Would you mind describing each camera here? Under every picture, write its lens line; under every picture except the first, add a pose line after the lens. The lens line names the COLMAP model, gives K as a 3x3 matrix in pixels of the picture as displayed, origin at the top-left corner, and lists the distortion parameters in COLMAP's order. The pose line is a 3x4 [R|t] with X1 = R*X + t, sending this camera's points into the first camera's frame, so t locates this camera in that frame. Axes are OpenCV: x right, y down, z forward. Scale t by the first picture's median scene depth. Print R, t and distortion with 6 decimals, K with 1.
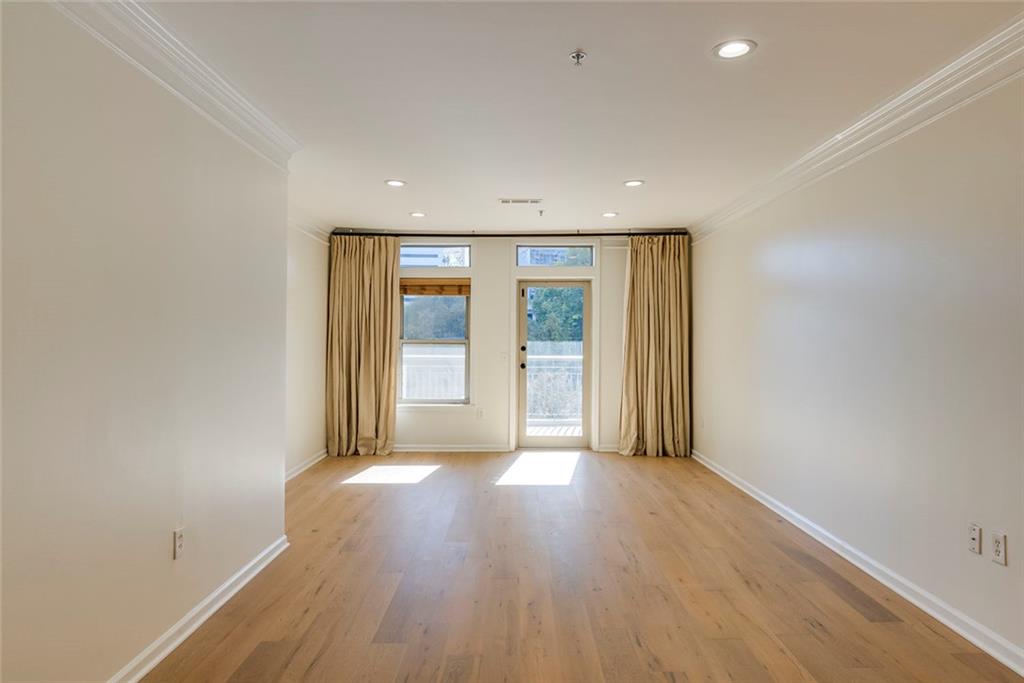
lens RADIAL K [[638.9, 0, 512.0], [0, 638.9, 341.5], [0, 0, 1]] dist [0.000239, -0.001582]
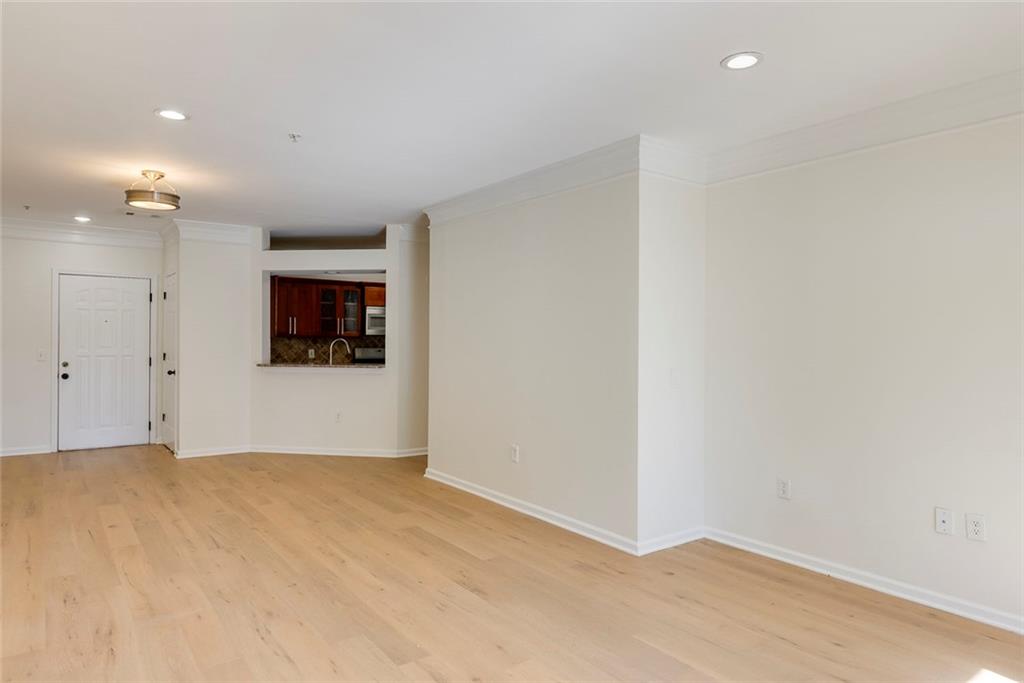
lens RADIAL K [[632.8, 0, 512.0], [0, 632.8, 341.5], [0, 0, 1]] dist [-0.001909, 0.000236]
pose [[-0.800347, -0.006694, -0.599499, 0.216559], [-0.014934, 0.999850, 0.008772, -0.005166], [0.599351, 0.015974, -0.800327, 0.949880]]
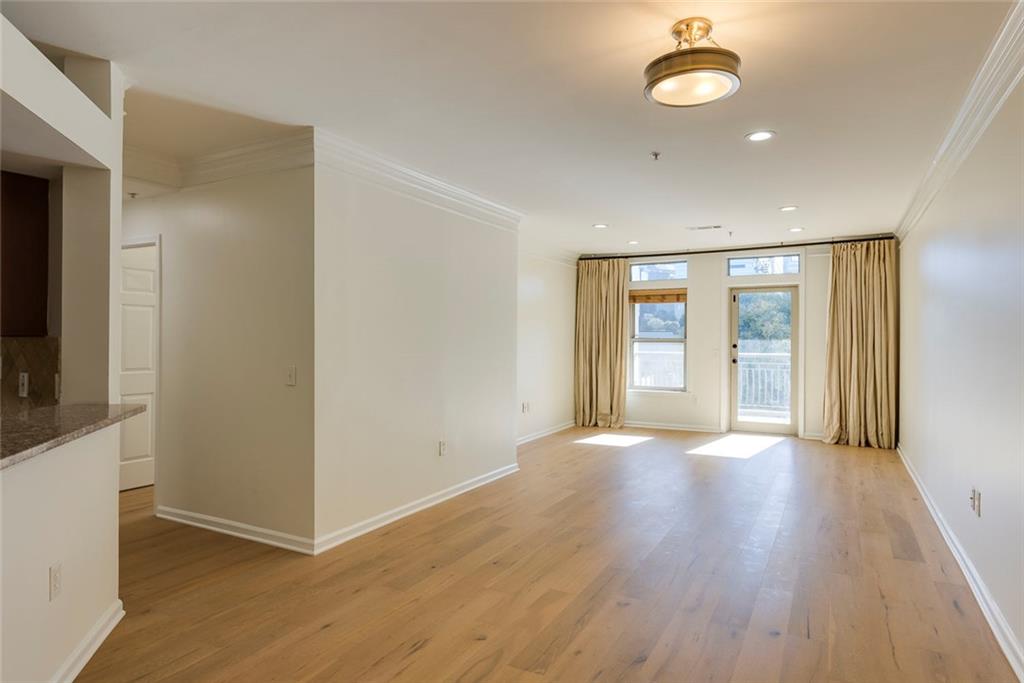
lens RADIAL K [[606.4, 0, 512.0], [0, 606.4, 341.5], [0, 0, 1]] dist [0.006577, 0.000551]
pose [[0.881770, 0.001151, -0.471677, 0.192651], [-0.000681, 0.999999, 0.001167, 0.001595], [0.471678, -0.000708, 0.881770, -0.182399]]
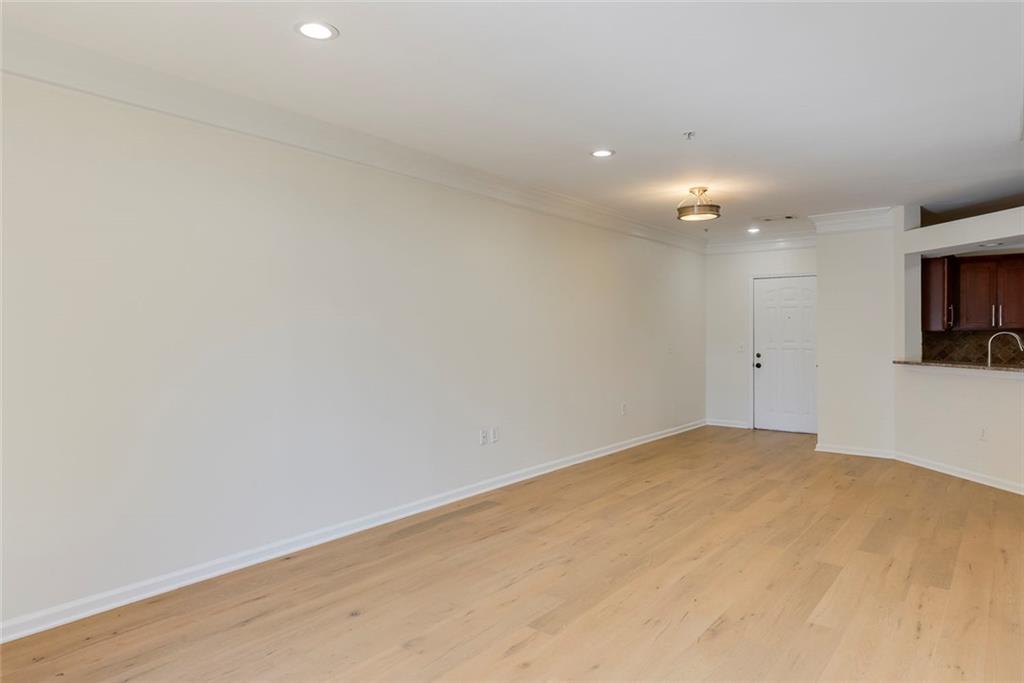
lens RADIAL K [[638.9, 0, 512.0], [0, 638.9, 341.5], [0, 0, 1]] dist [0.000239, -0.001582]
pose [[-0.791763, -0.011117, 0.610727, -0.184372], [0.003659, 0.999730, 0.022941, -0.004273], [-0.610817, 0.020398, -0.791509, 0.945129]]
